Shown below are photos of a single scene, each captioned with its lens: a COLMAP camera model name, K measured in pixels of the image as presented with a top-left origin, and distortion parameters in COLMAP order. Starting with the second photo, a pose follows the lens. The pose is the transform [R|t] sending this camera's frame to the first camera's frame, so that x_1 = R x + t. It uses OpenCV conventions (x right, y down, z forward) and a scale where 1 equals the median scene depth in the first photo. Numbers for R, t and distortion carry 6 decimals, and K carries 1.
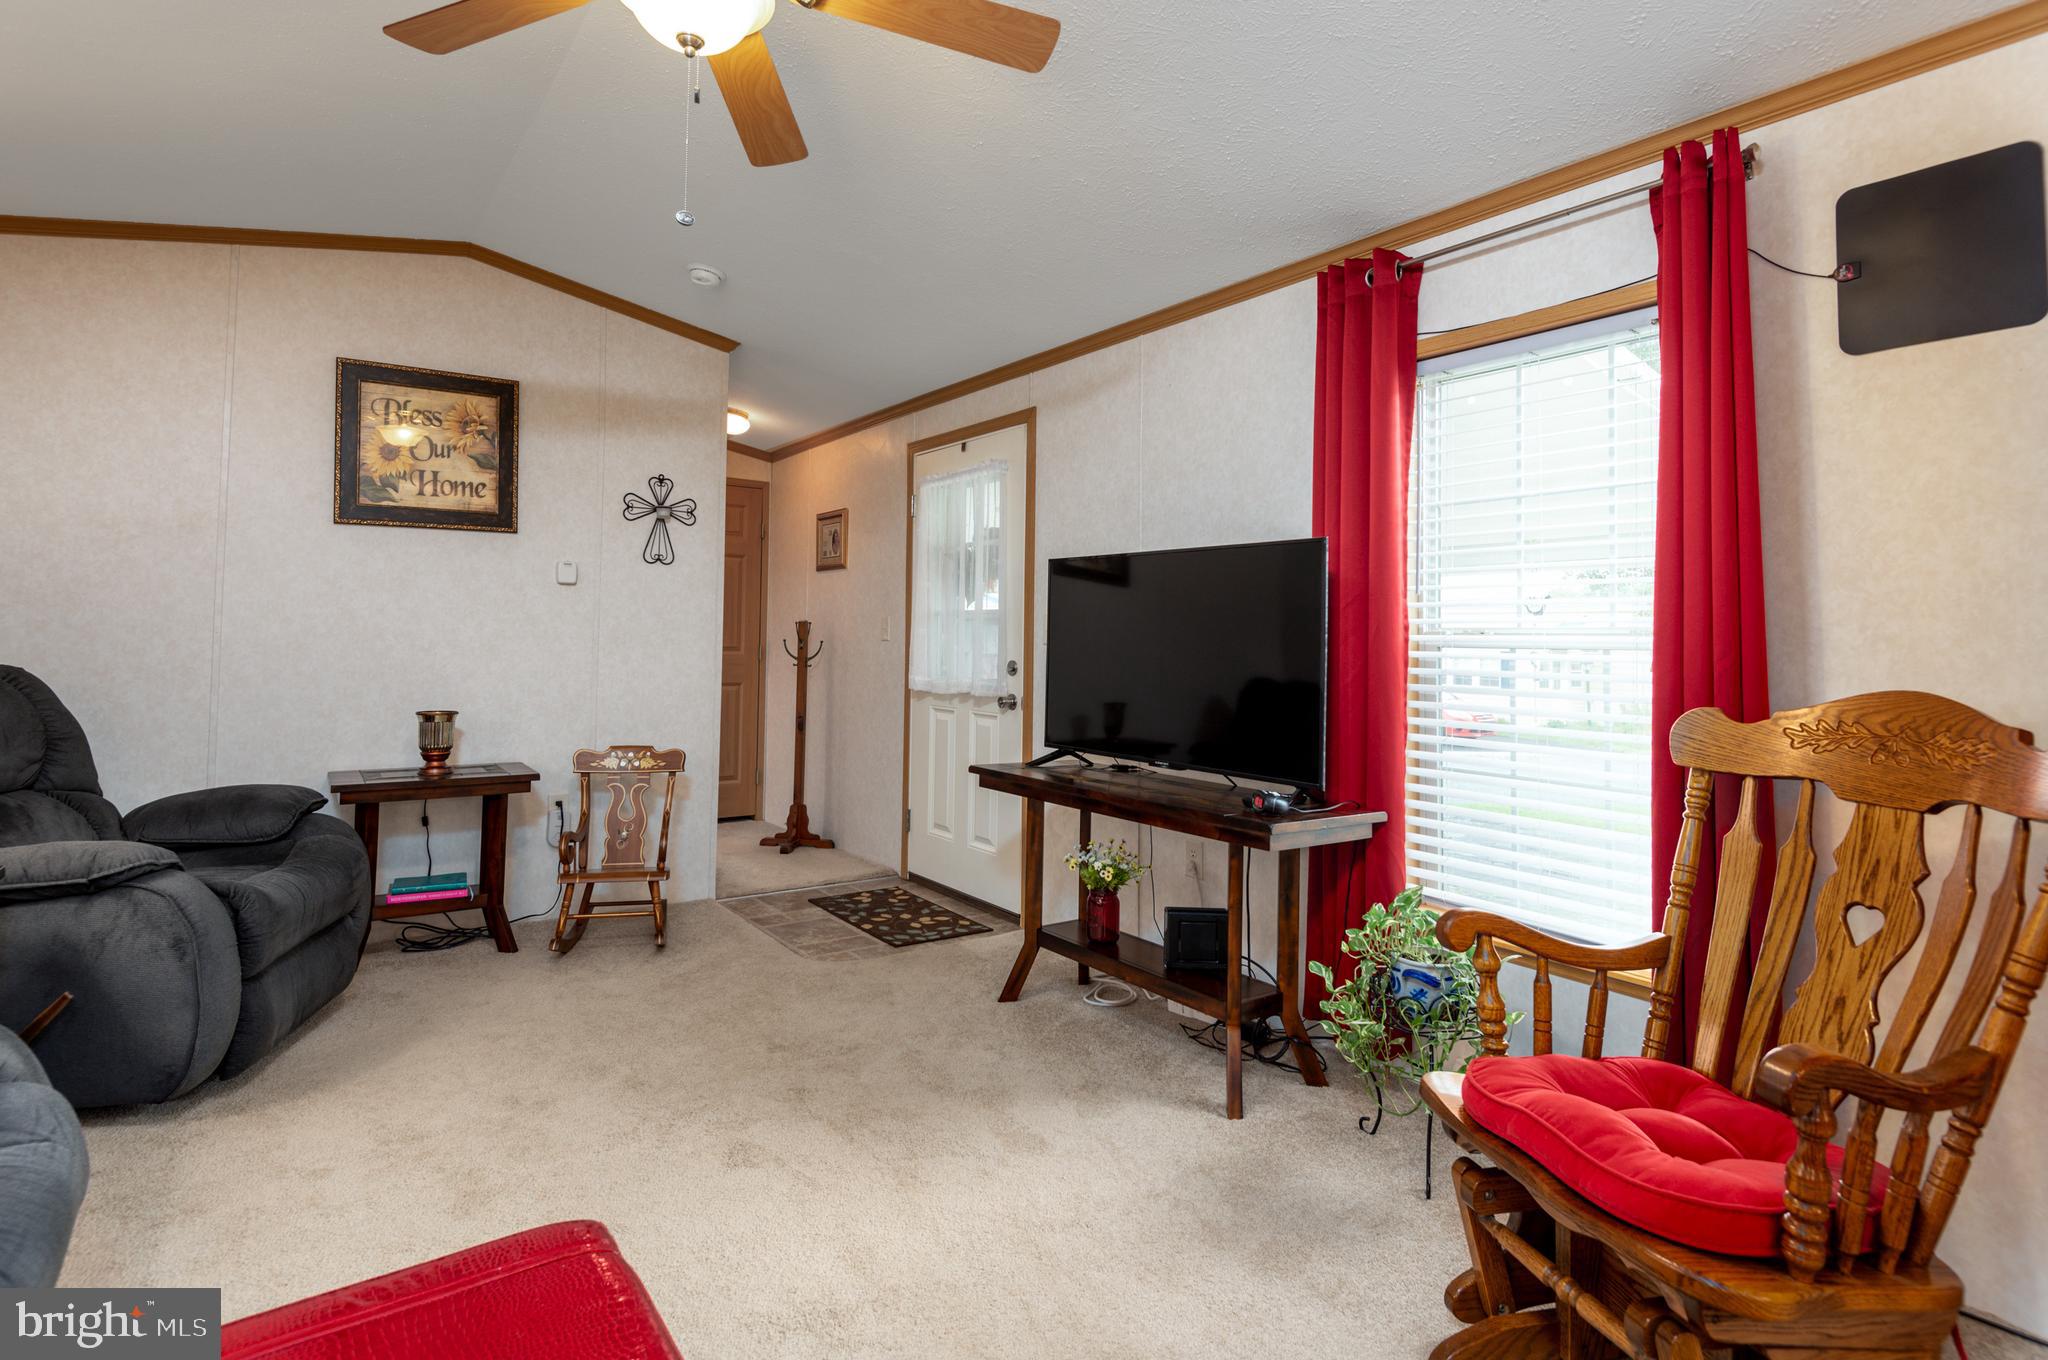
lens RADIAL K [[1001.0, 0, 1022.8], [0, 1001.0, 606.1], [0, 0, 1]] dist [-0.000660, -0.000350]
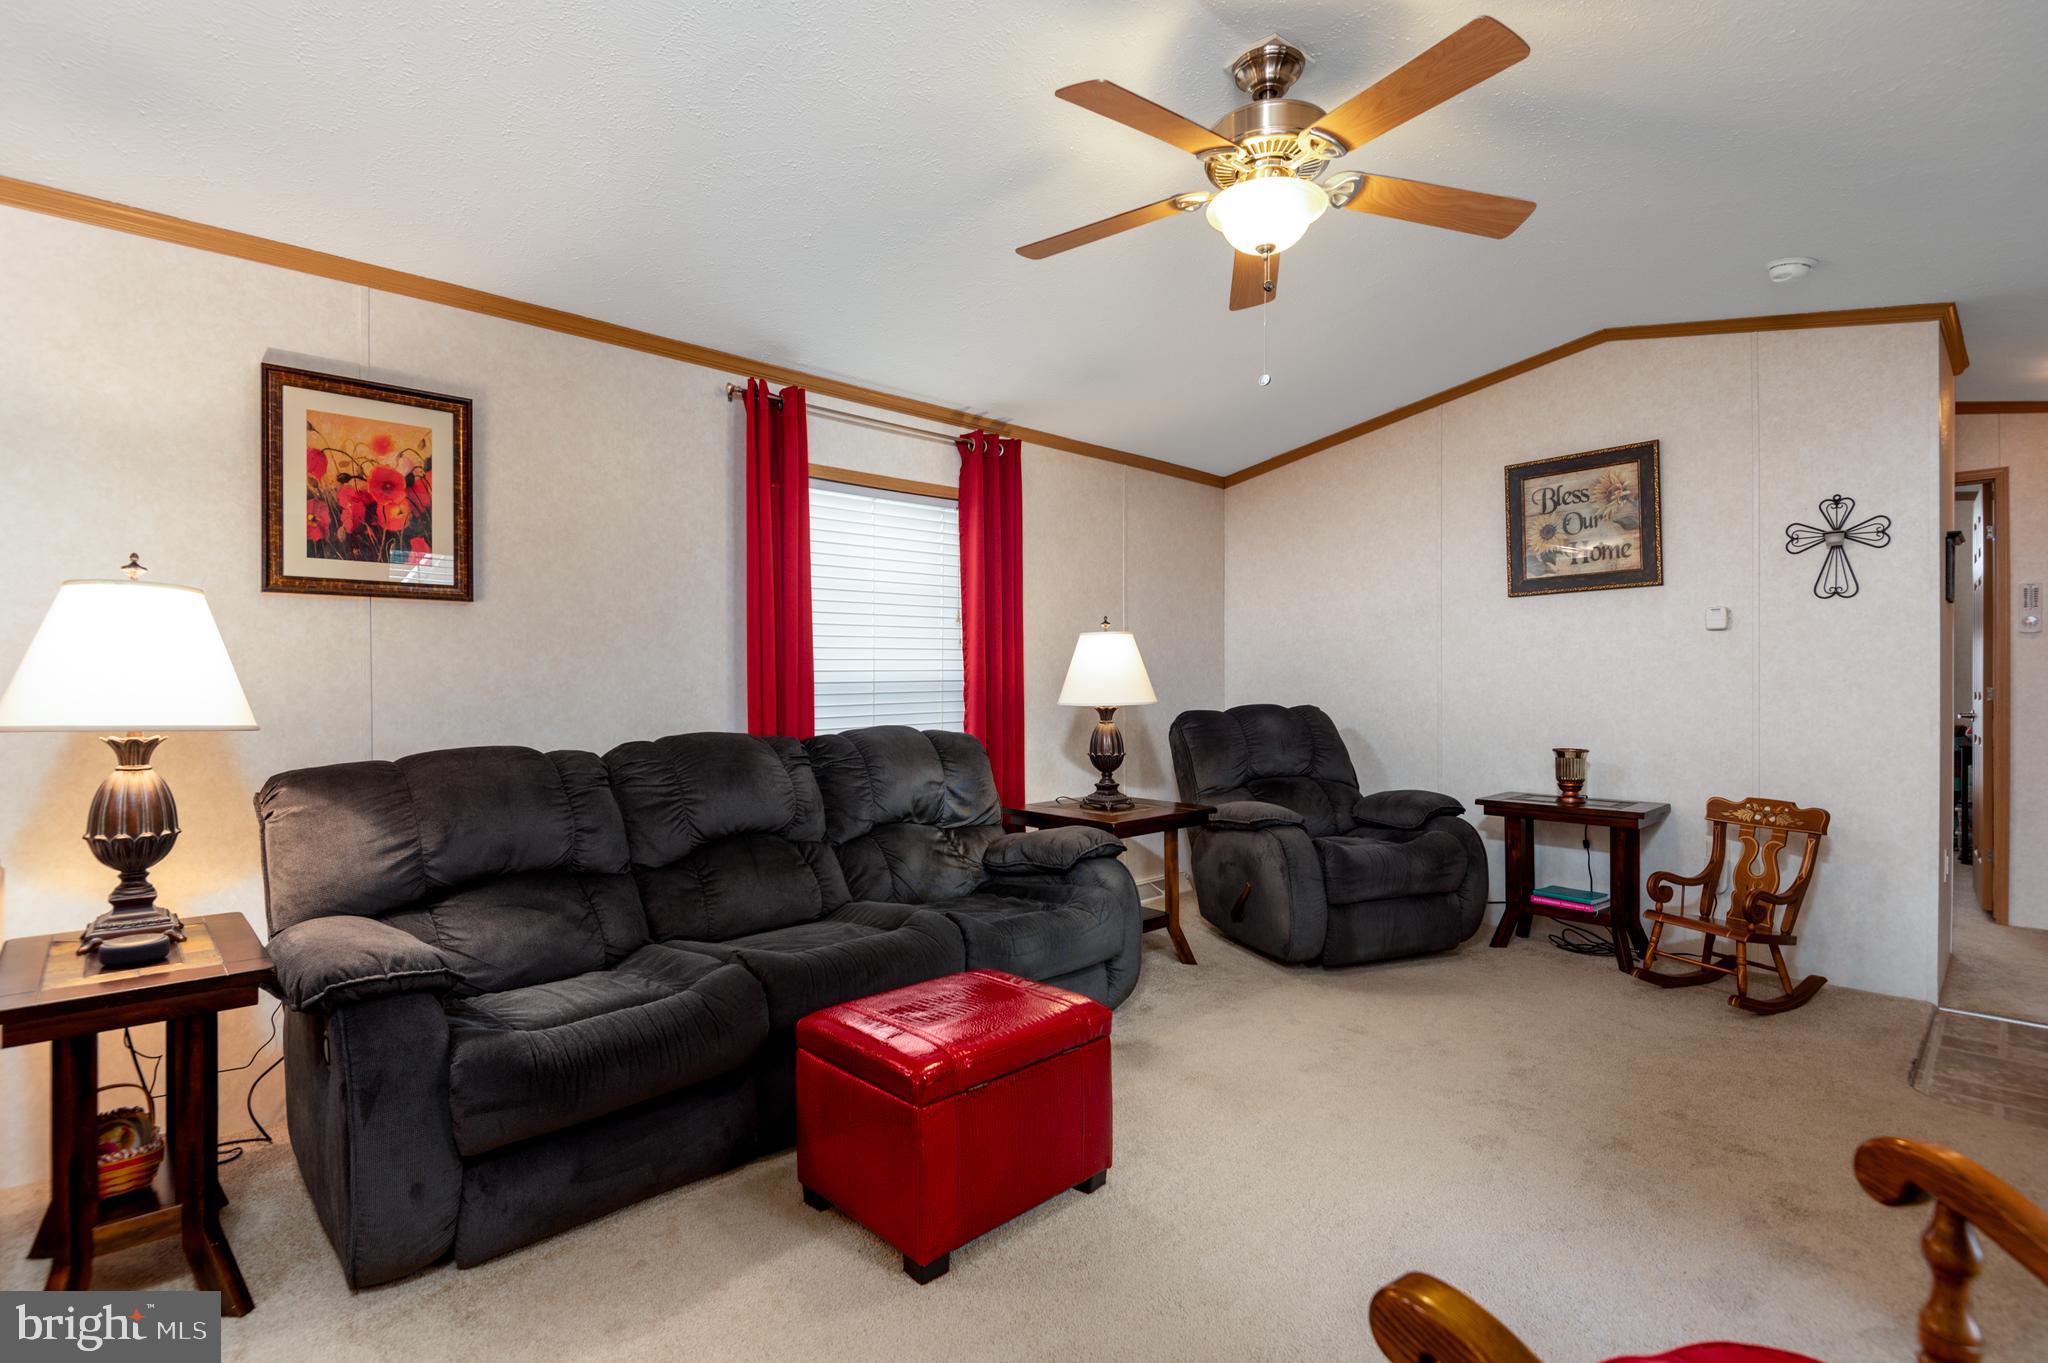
lens RADIAL K [[977.7, 0, 1024.0], [0, 977.7, 681.5], [0, 0, 1]] dist [-0.000659, -0.000288]
pose [[0.136807, -0.017488, -0.990443, 0.451584], [0.042042, 0.999046, -0.011833, 0.012881], [0.989705, -0.040021, 0.137412, 0.212532]]
